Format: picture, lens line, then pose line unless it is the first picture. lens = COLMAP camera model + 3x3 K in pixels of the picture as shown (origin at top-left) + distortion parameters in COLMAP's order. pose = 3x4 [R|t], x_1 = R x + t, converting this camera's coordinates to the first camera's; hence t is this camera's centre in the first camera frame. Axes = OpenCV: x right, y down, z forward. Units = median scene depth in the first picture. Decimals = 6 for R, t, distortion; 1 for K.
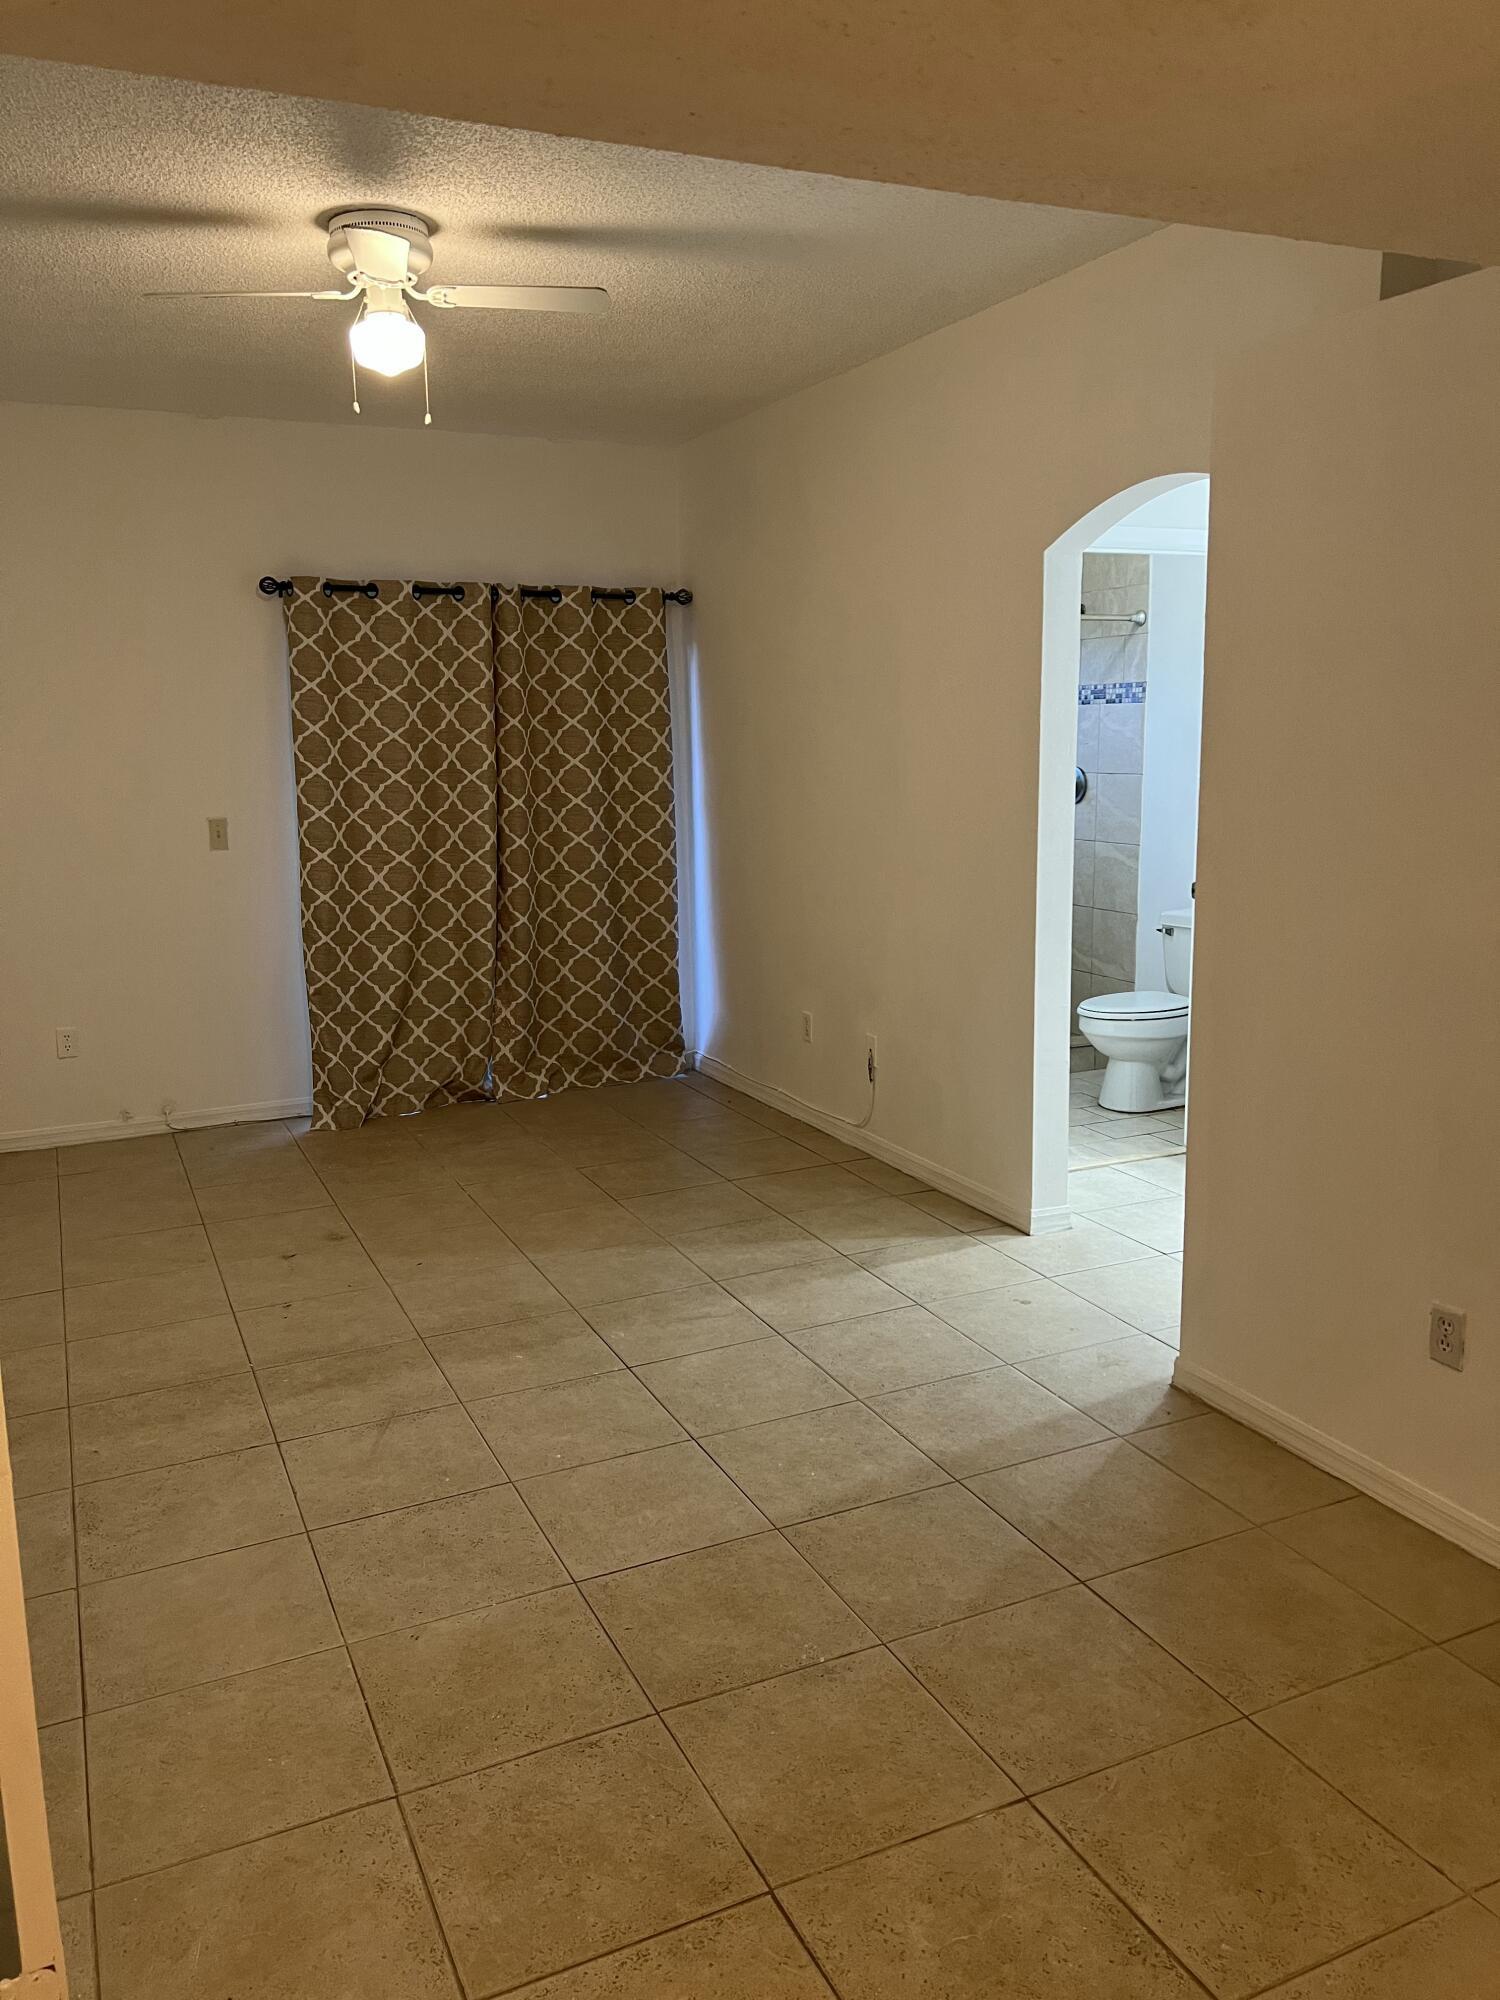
lens RADIAL K [[1491.4, 0, 750.0], [0, 1491.4, 1000.0], [0, 0, 1]] dist [0.024197, -0.030125]
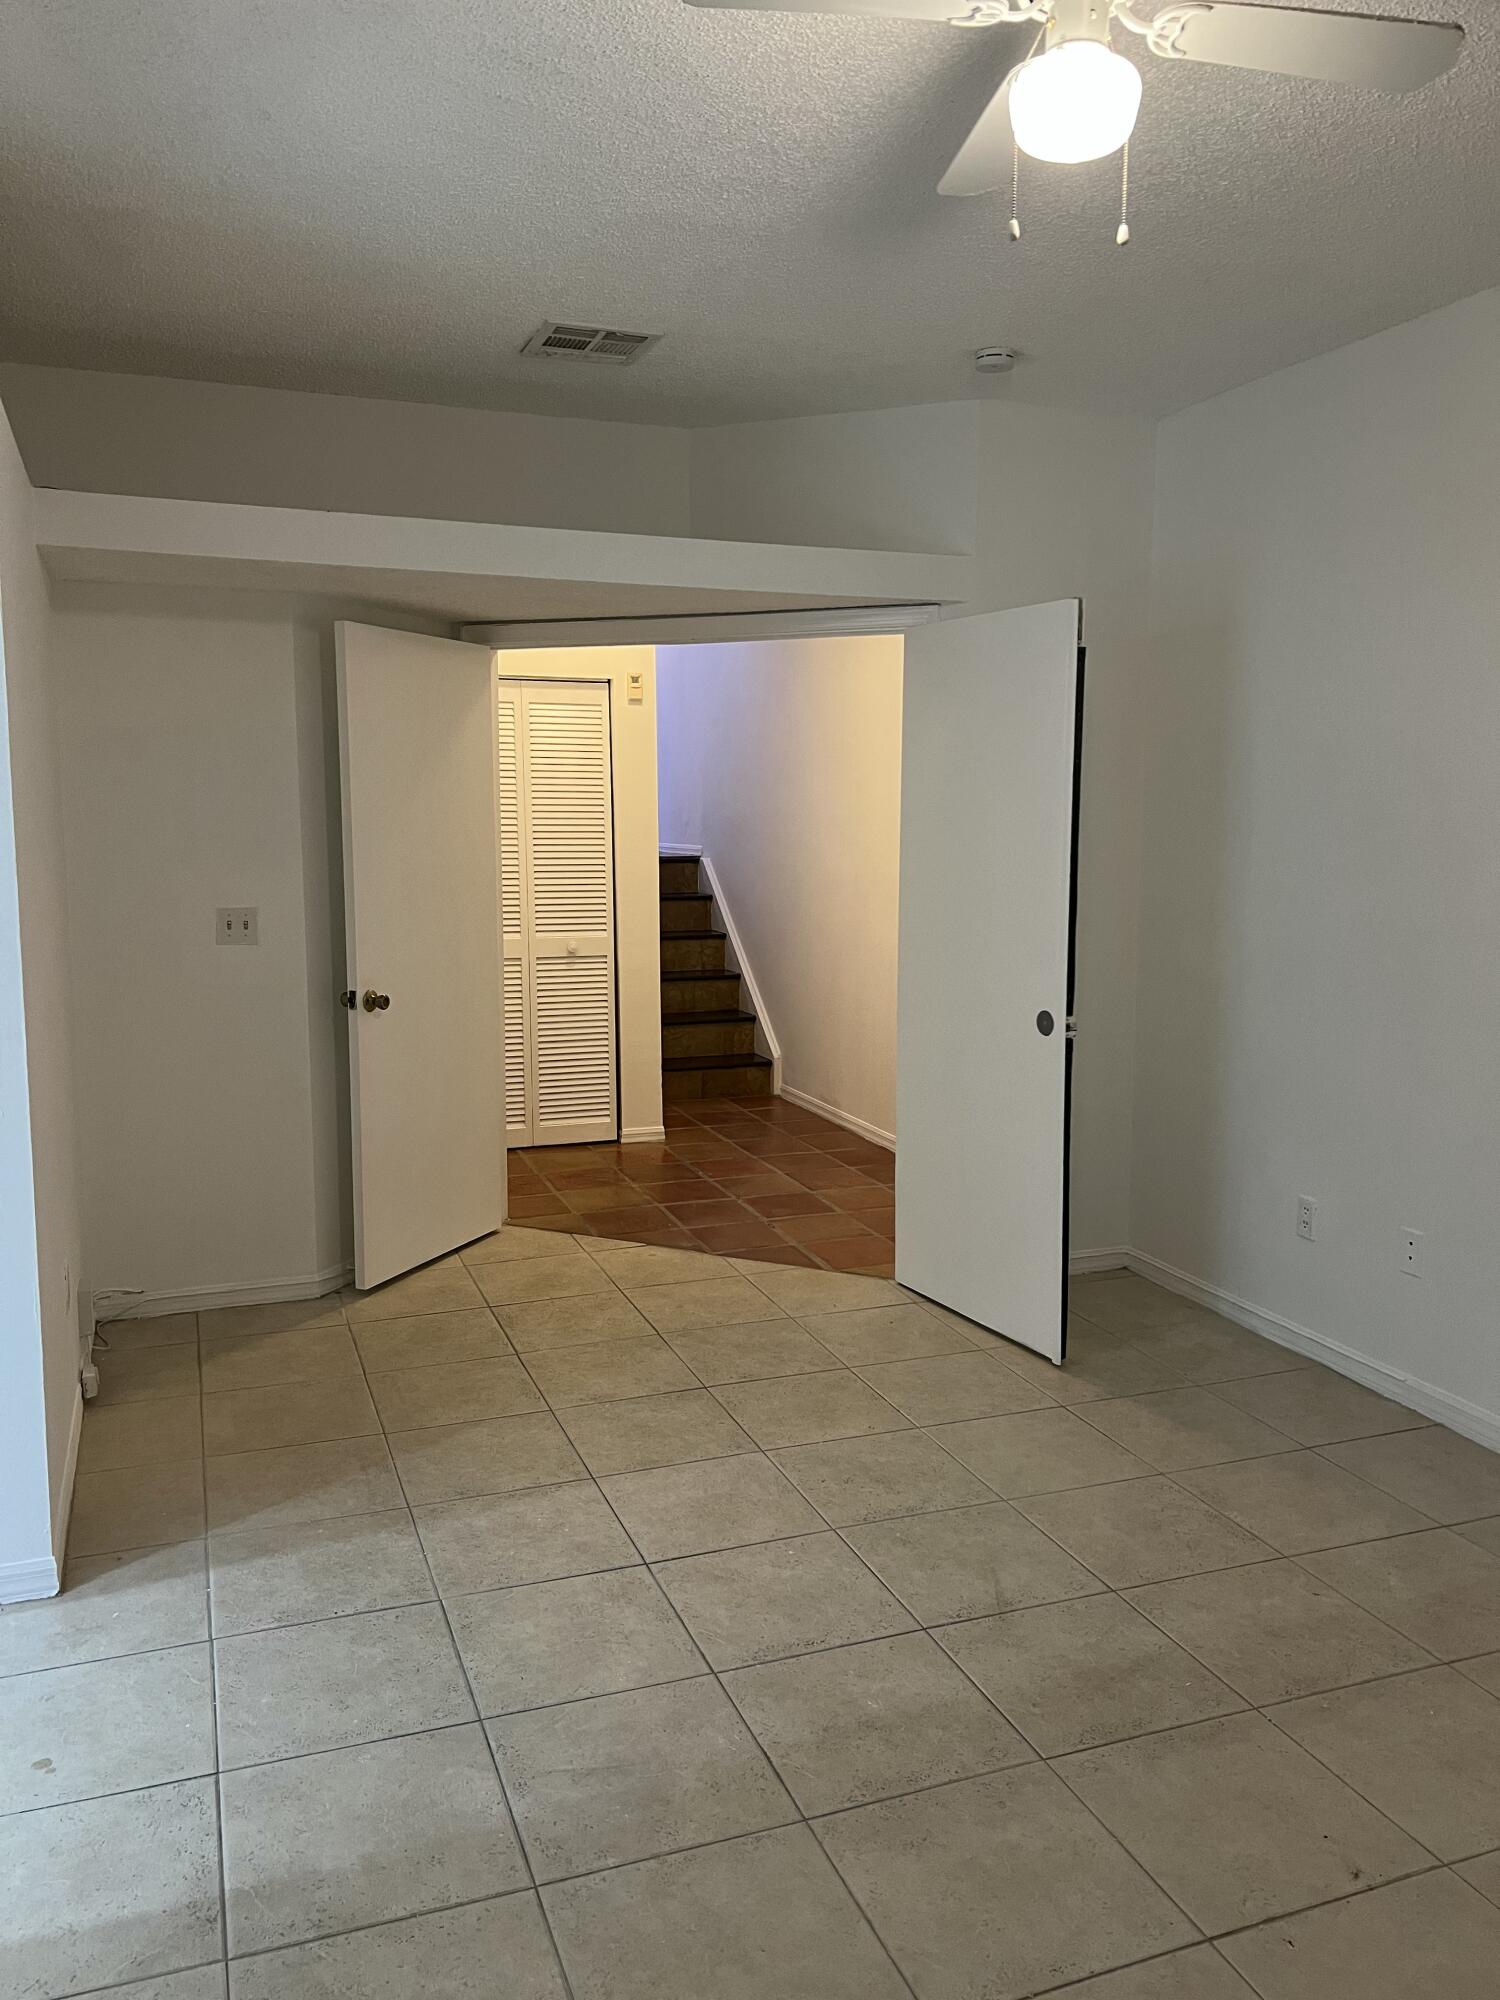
lens RADIAL K [[1491.4, 0, 750.0], [0, 1491.4, 1000.0], [0, 0, 1]] dist [0.024197, -0.030125]
pose [[-0.997132, 0.004912, 0.075519, -0.166334], [0.027990, 0.951066, 0.307719, -0.305997], [-0.070312, 0.308950, -0.948476, 1.699774]]
